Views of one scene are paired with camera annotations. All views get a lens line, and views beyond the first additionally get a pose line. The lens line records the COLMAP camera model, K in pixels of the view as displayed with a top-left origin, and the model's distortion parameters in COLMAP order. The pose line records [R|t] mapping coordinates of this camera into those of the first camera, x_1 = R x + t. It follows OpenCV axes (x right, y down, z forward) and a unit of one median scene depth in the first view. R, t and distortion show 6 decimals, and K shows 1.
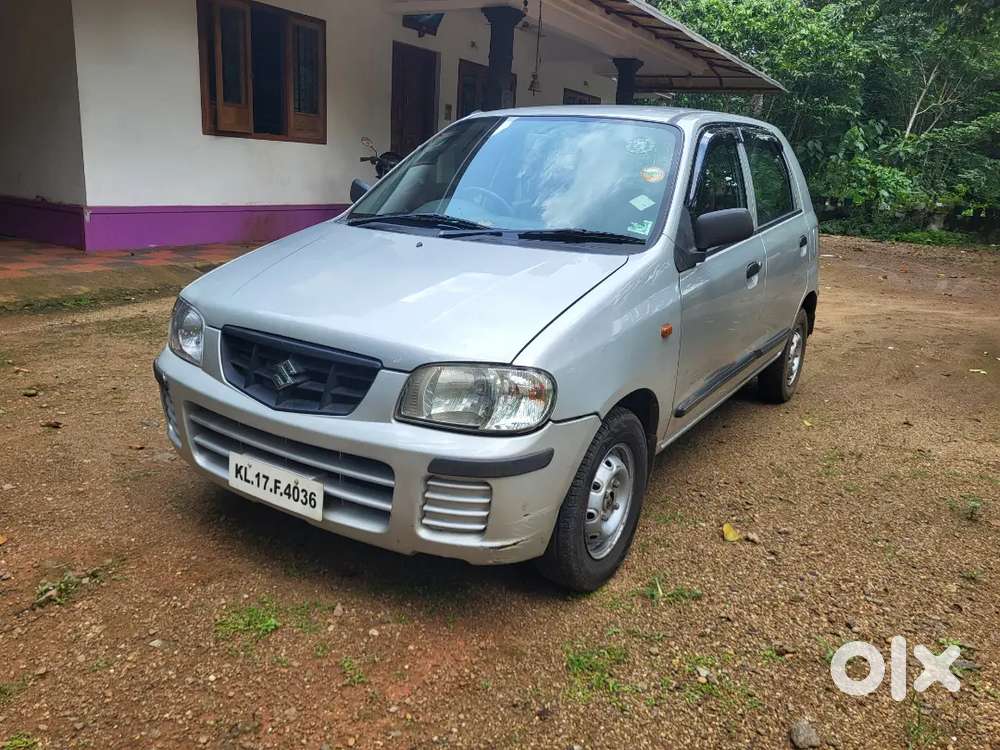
lens RADIAL K [[758.3, 0, 500.2], [0, 758.3, 353.8], [0, 0, 1]] dist [0.047318, -0.049265]
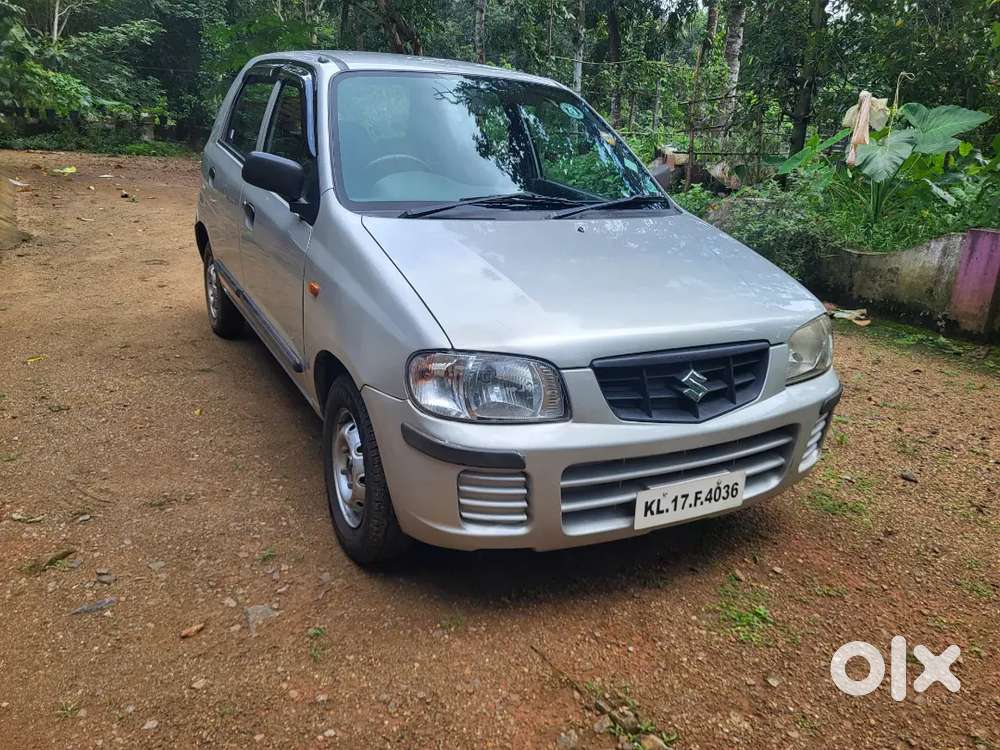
lens RADIAL K [[758.3, 0, 500.2], [0, 758.3, 353.8], [0, 0, 1]] dist [0.047318, -0.049265]
pose [[0.507005, -0.279259, 0.815451, -1.140411], [0.180634, 0.959478, 0.216273, -0.254038], [-0.842803, 0.037647, 0.536903, 0.669723]]
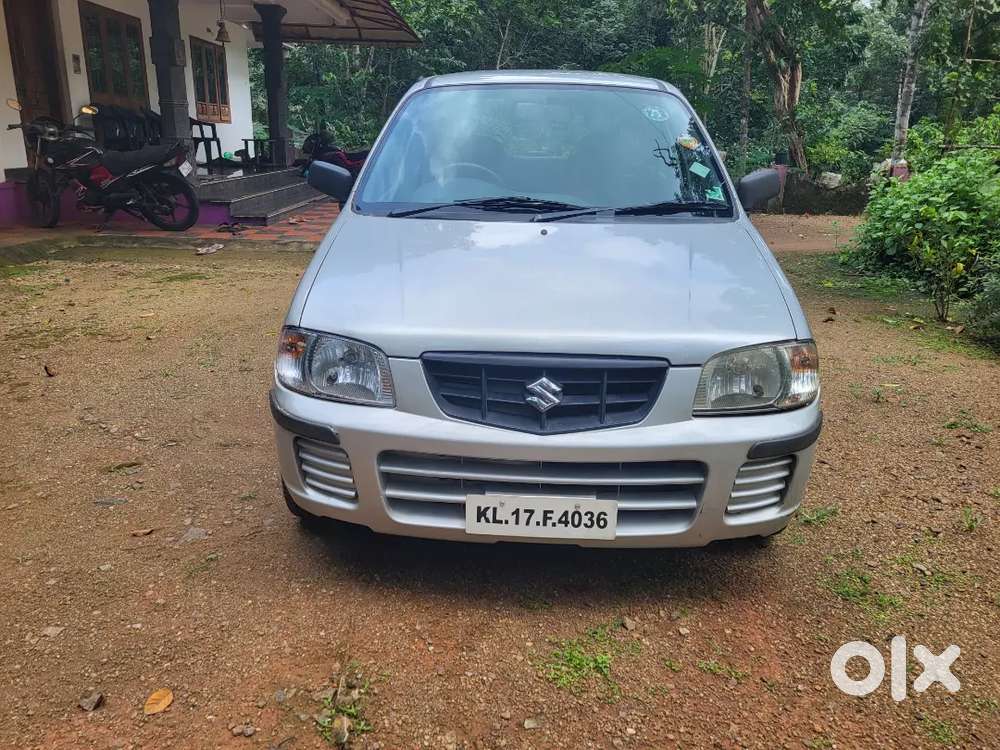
lens RADIAL K [[759.0, 0, 494.1], [0, 759.0, 359.4], [0, 0, 1]] dist [0.047541, -0.050874]
pose [[0.870401, -0.179175, 0.458583, -0.713598], [0.148415, 0.983588, 0.102606, -0.109864], [-0.469441, -0.021248, 0.882708, 0.232874]]
